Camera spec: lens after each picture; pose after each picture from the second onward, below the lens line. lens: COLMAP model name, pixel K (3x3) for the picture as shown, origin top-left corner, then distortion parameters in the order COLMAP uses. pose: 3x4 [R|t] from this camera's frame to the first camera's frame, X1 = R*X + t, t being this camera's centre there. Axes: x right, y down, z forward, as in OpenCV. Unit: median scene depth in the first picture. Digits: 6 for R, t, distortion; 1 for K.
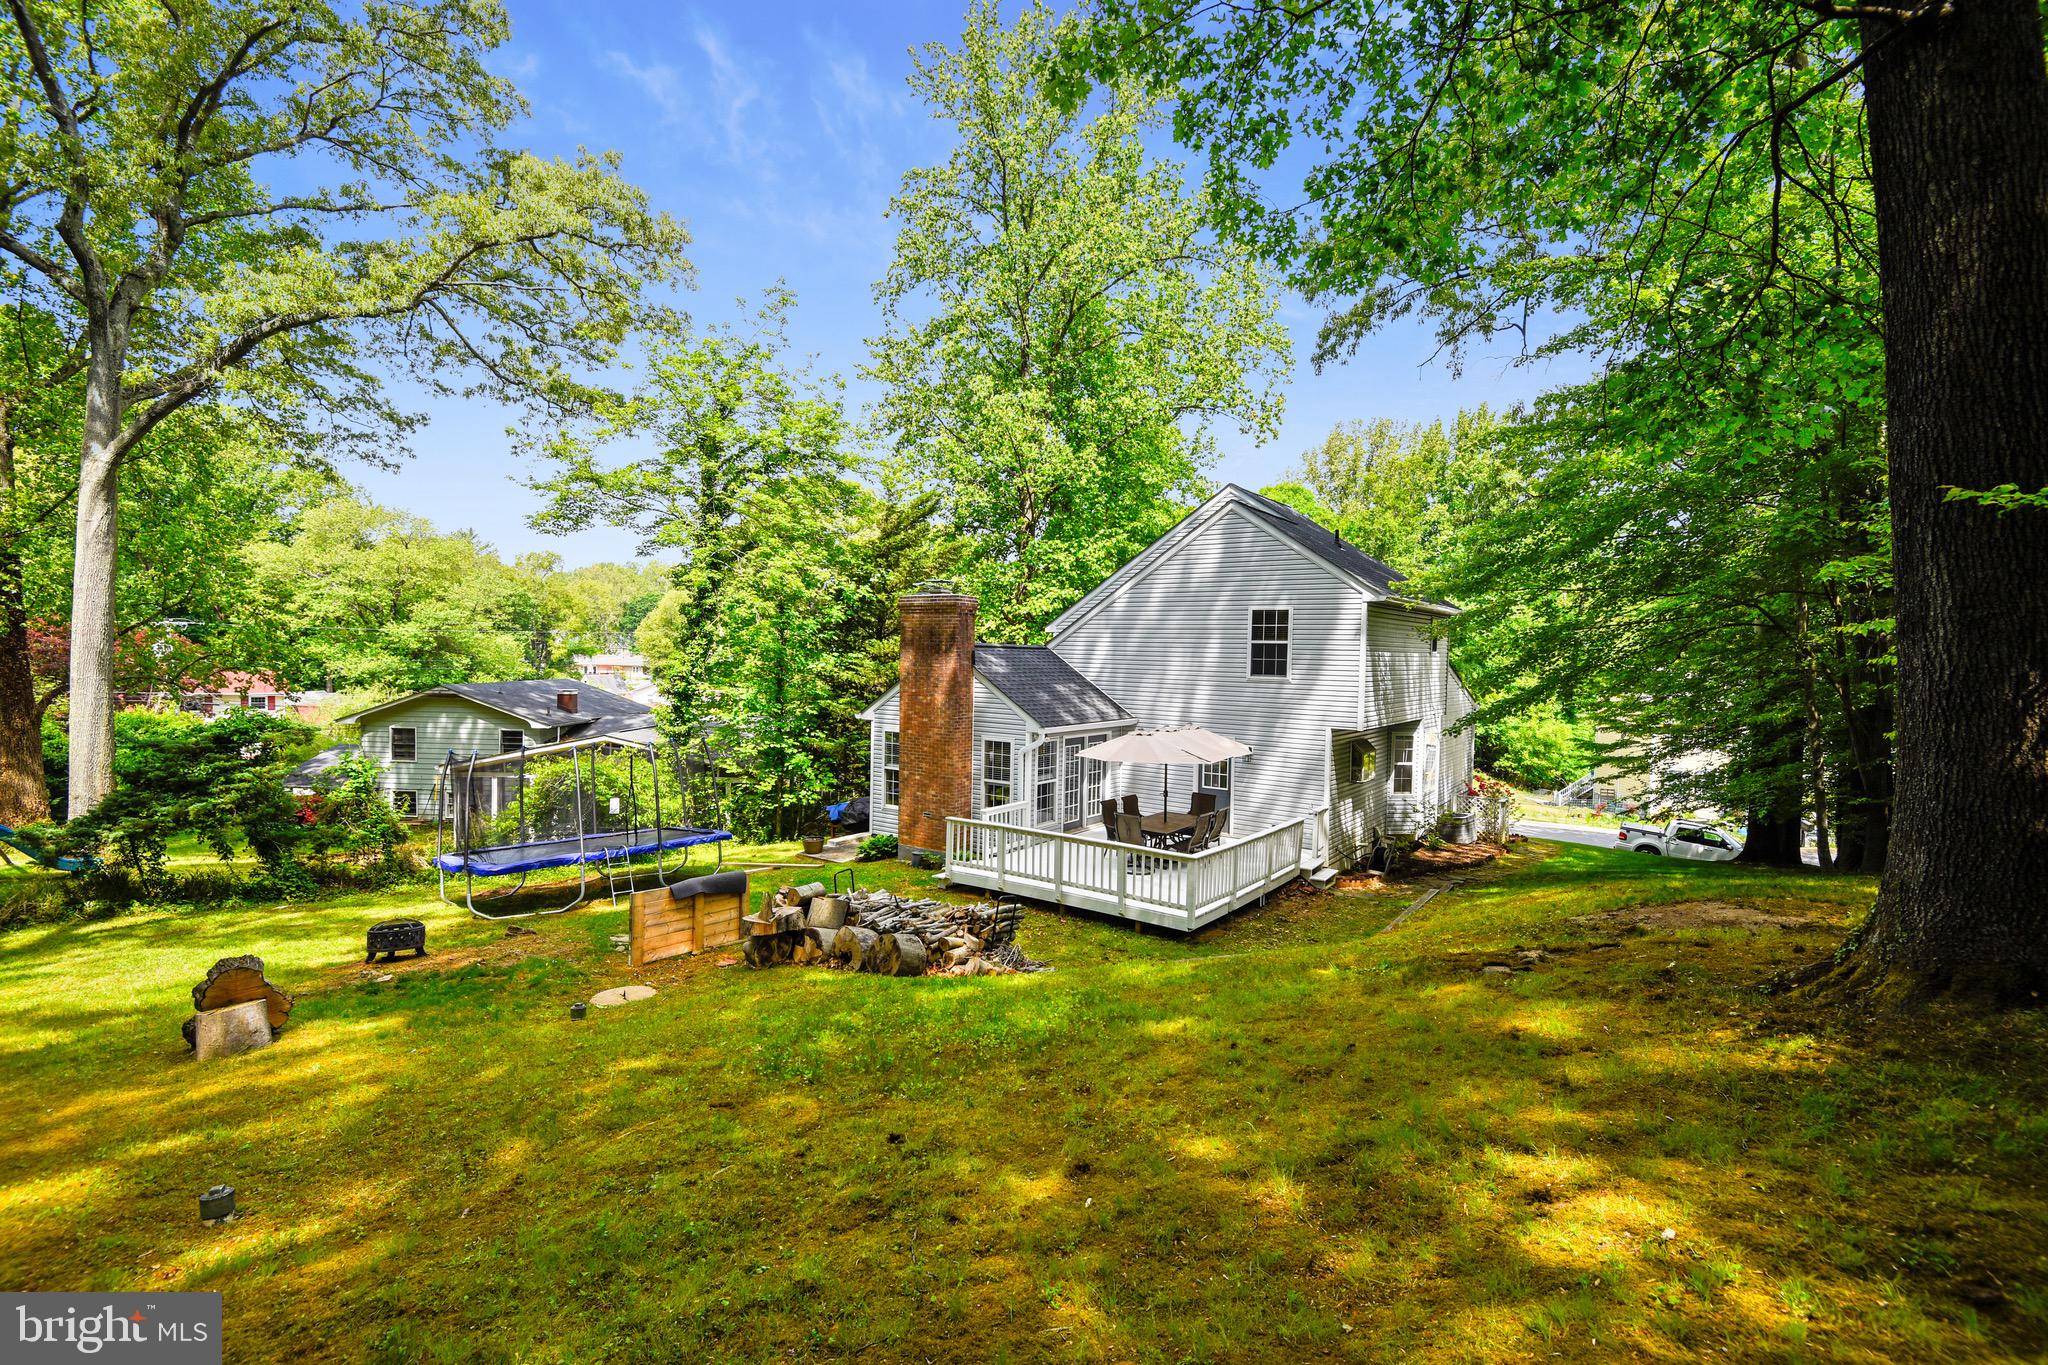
lens RADIAL K [[956.1, 0, 1022.9], [0, 956.1, 685.0], [0, 0, 1]] dist [-0.000184, 0.000013]
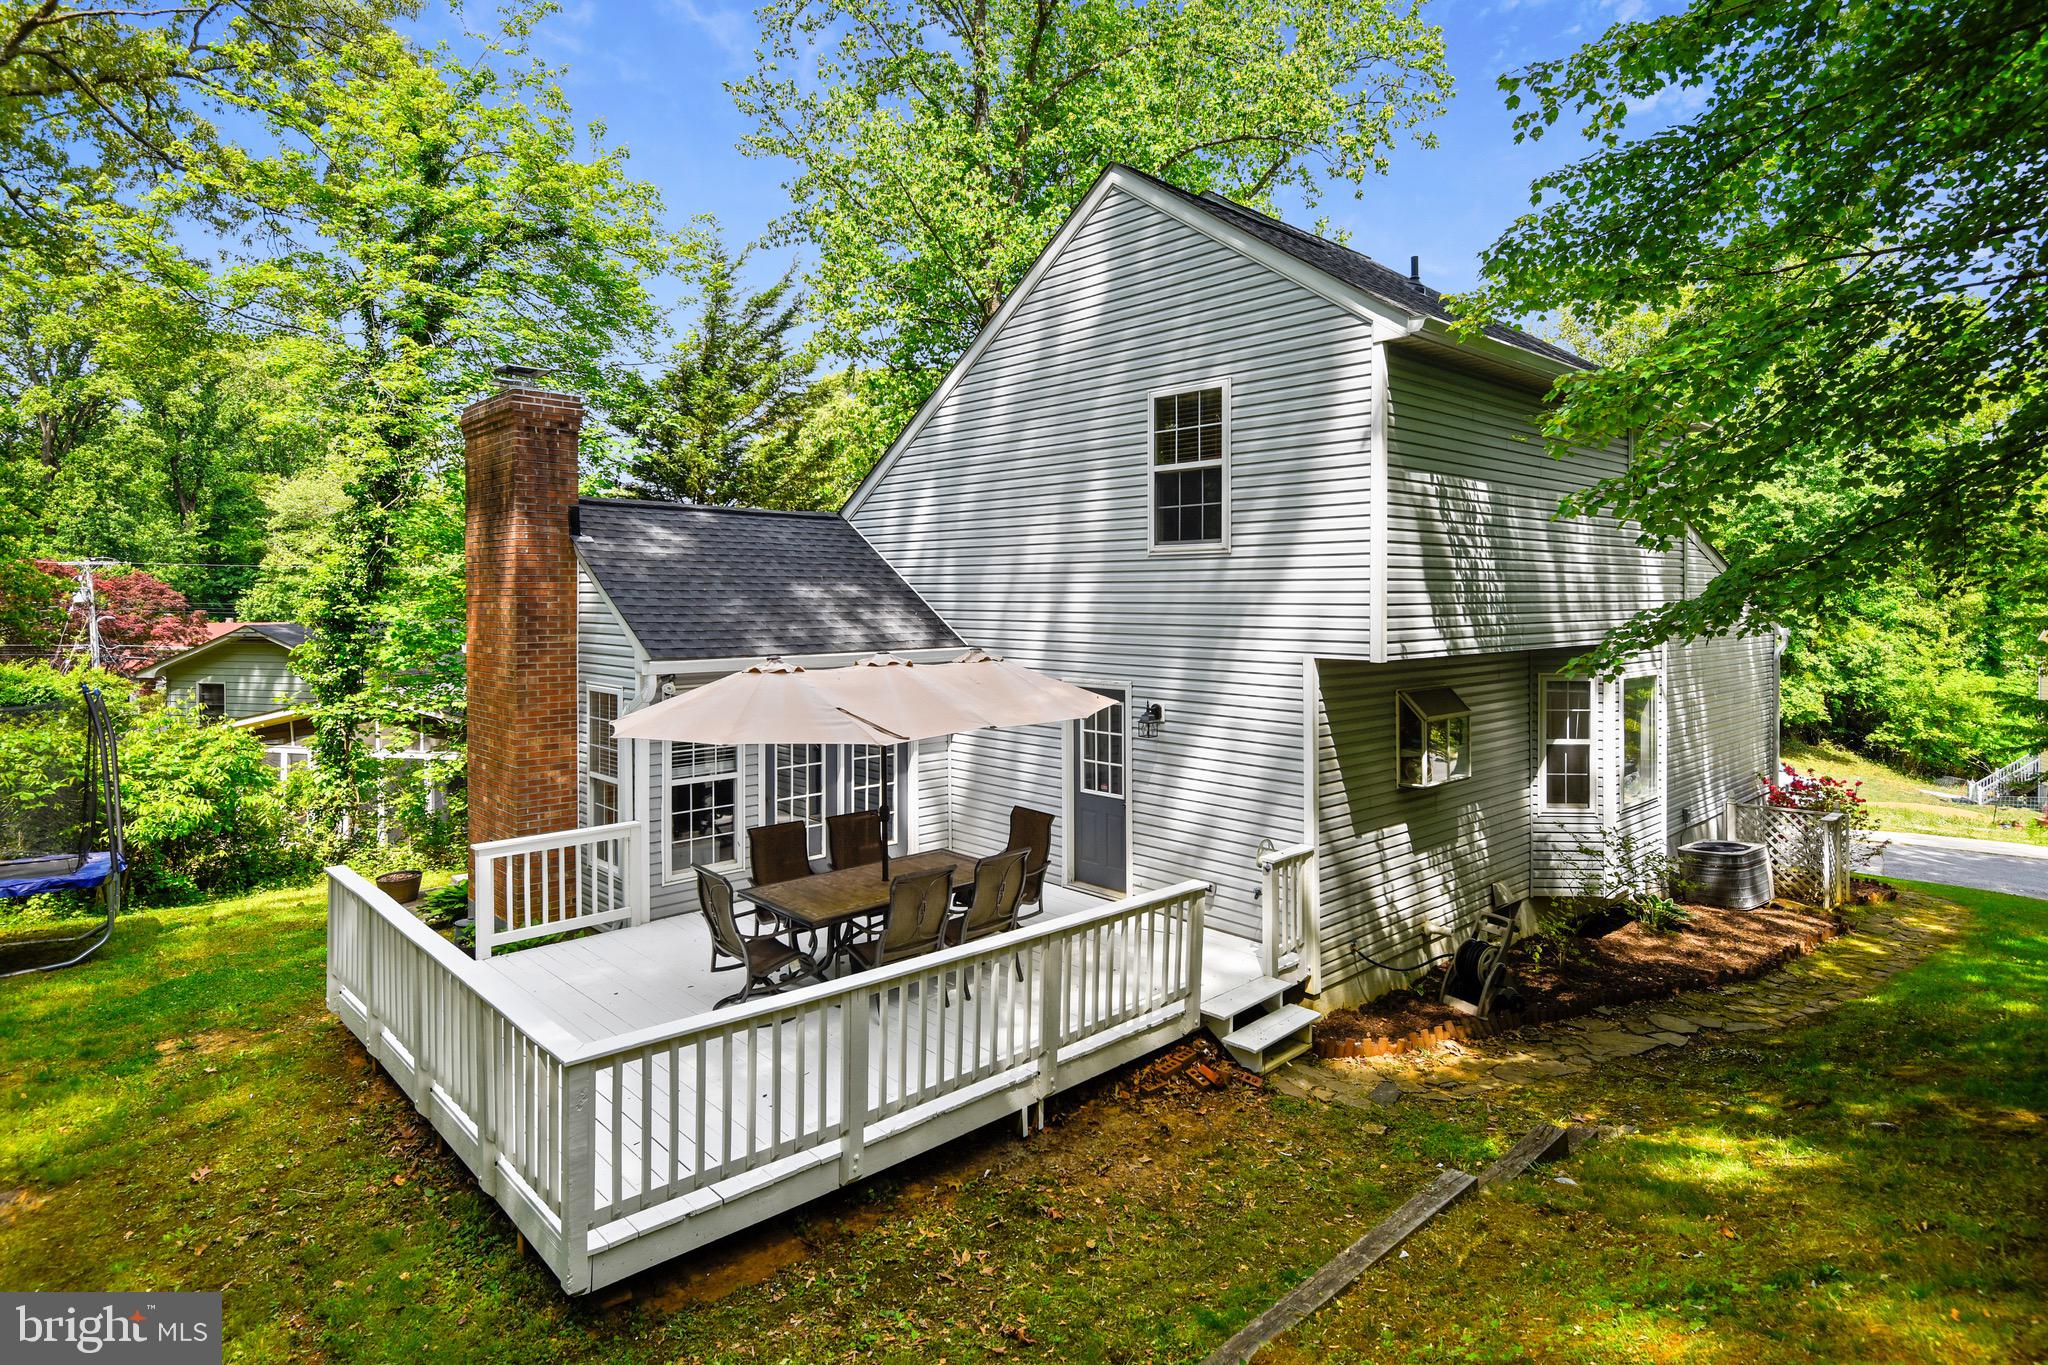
lens RADIAL K [[1109.9, 0, 1049.8], [0, 1109.9, 601.0], [0, 0, 1]] dist [-0.003587, -0.001058]
pose [[0.982393, -0.019632, -0.185794, 0.268566], [0.012743, 0.999189, -0.038198, 0.033540], [0.186393, 0.035158, 0.981846, 0.453927]]
